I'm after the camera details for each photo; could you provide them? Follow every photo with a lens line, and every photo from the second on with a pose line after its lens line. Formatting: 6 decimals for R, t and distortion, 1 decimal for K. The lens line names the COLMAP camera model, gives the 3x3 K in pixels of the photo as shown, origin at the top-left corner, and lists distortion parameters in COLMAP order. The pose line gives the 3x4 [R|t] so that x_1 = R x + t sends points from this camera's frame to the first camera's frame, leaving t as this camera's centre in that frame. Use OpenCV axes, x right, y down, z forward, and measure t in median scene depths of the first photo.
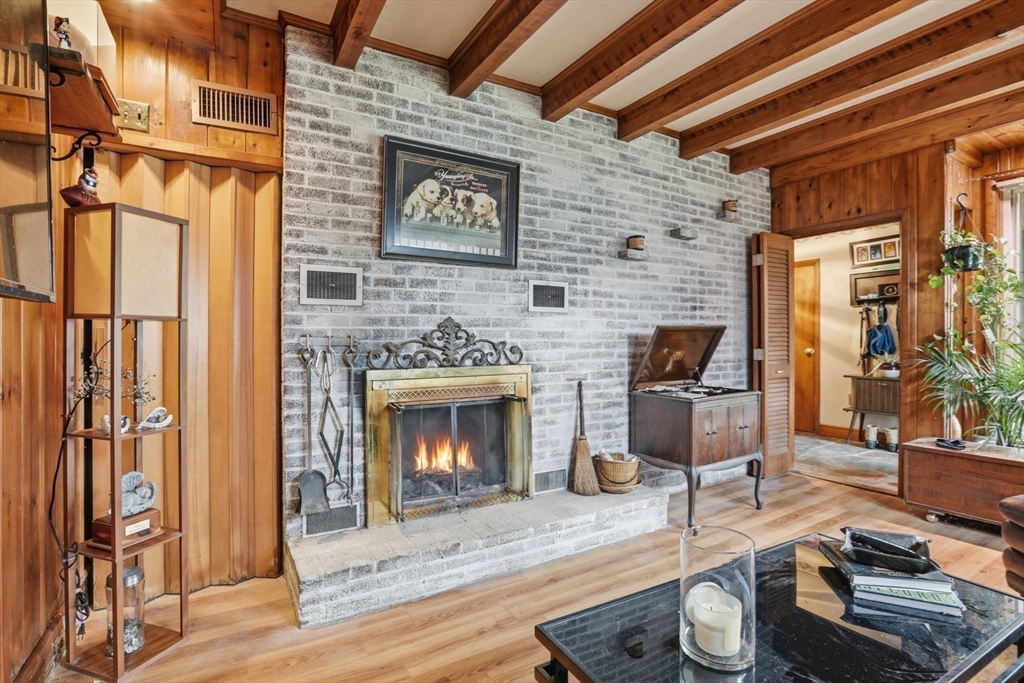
lens RADIAL K [[484.2, 0, 511.2], [0, 484.2, 344.7], [0, 0, 1]] dist [-0.049657, 0.020569]
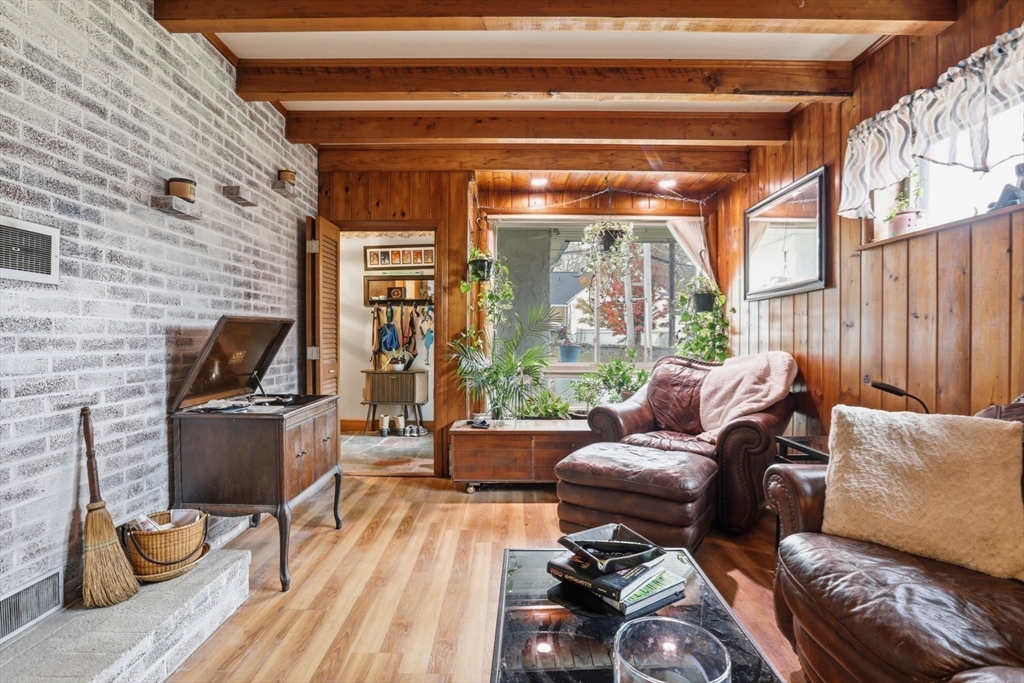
lens RADIAL K [[484.2, 0, 511.2], [0, 484.2, 344.7], [0, 0, 1]] dist [-0.049657, 0.020569]
pose [[0.520394, -0.009193, 0.853877, -0.064849], [0.005883, 0.999957, 0.007181, 0.000722], [-0.853906, 0.001286, 0.520426, 0.262893]]
